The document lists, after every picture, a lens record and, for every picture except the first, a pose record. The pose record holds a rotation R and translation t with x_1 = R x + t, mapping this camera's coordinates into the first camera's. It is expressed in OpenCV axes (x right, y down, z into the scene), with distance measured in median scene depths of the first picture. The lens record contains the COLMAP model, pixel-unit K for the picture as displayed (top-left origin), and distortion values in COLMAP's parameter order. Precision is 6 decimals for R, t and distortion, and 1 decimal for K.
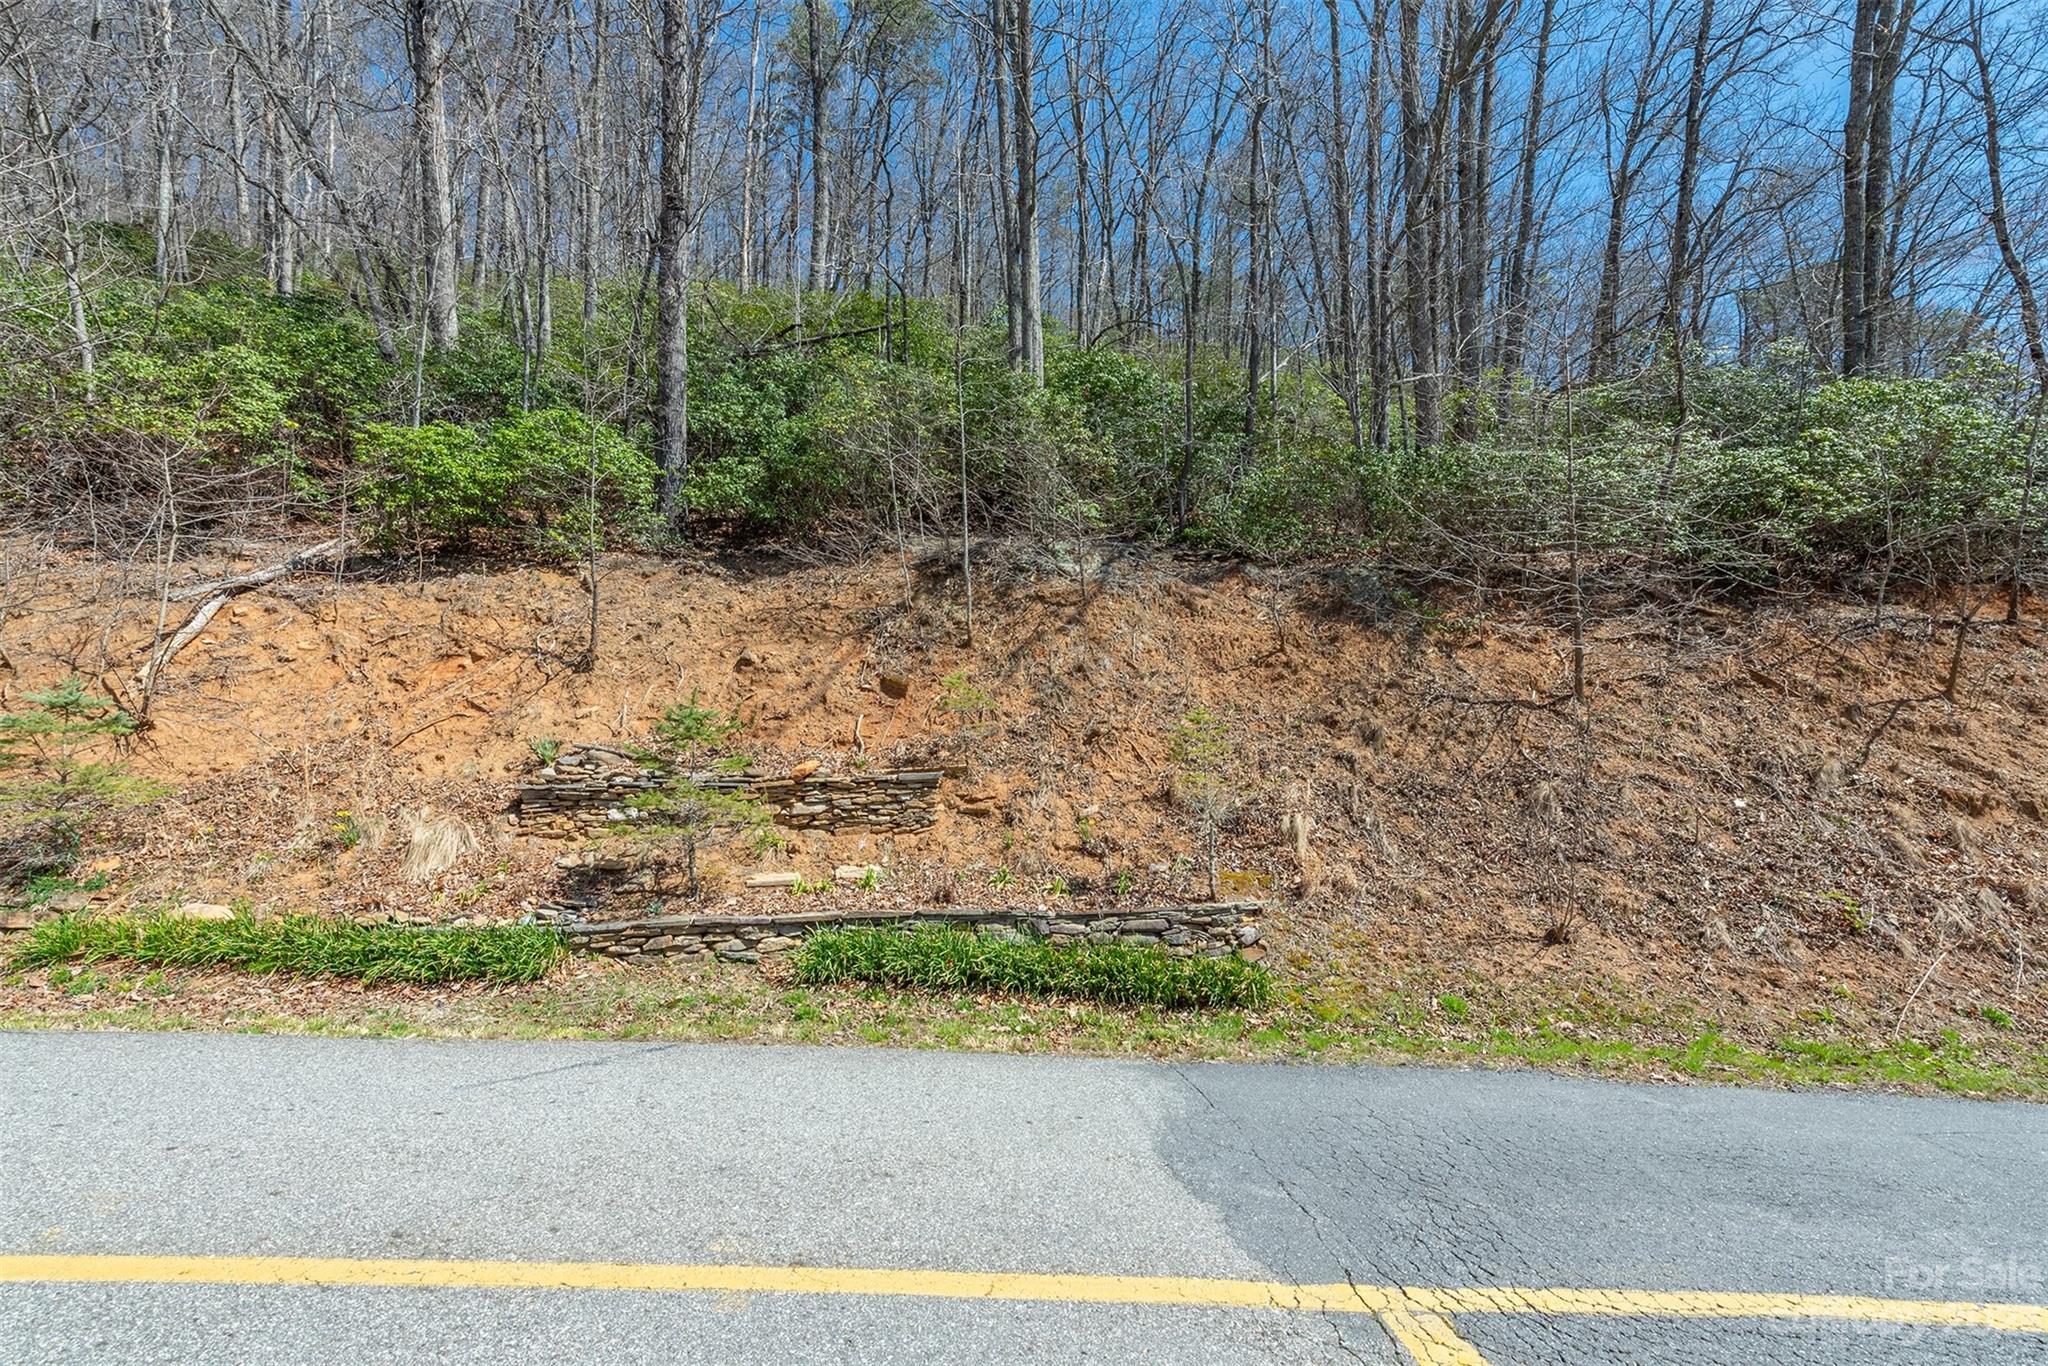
lens RADIAL K [[826.1, 0, 1029.7], [0, 826.1, 675.0], [0, 0, 1]] dist [0.016154, -0.006907]
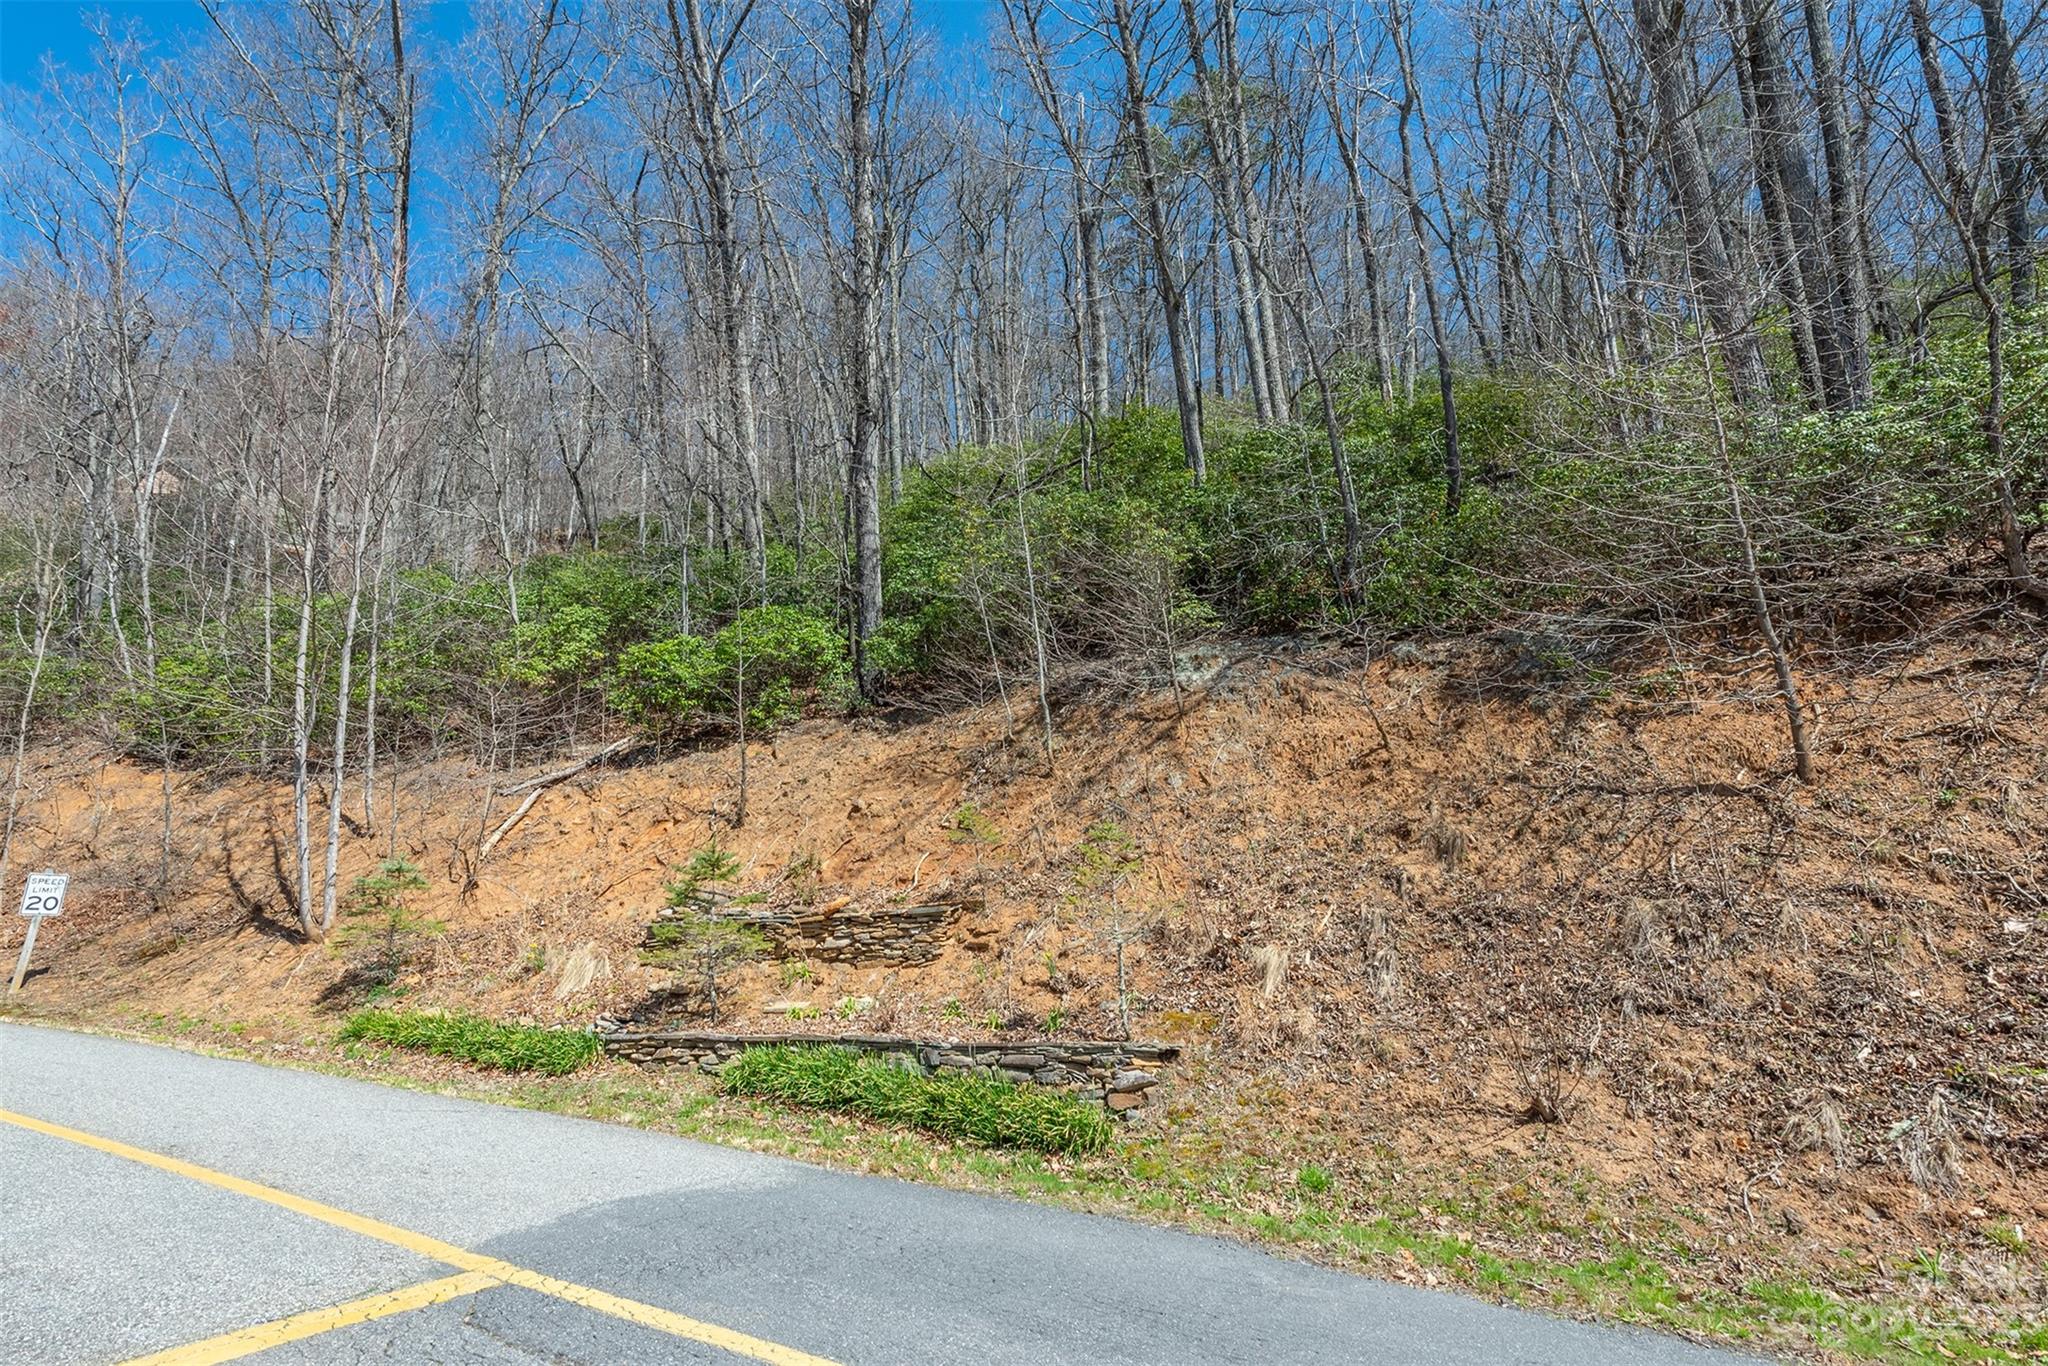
lens RADIAL K [[975.8, 0, 1024.0], [0, 975.8, 683.0], [0, 0, 1]] dist [0.024057, -0.015821]
pose [[0.859284, -0.135998, -0.493088, 0.550895], [0.067033, 0.985633, -0.155030, 0.038503], [0.507087, 0.100162, 0.856055, 0.004960]]
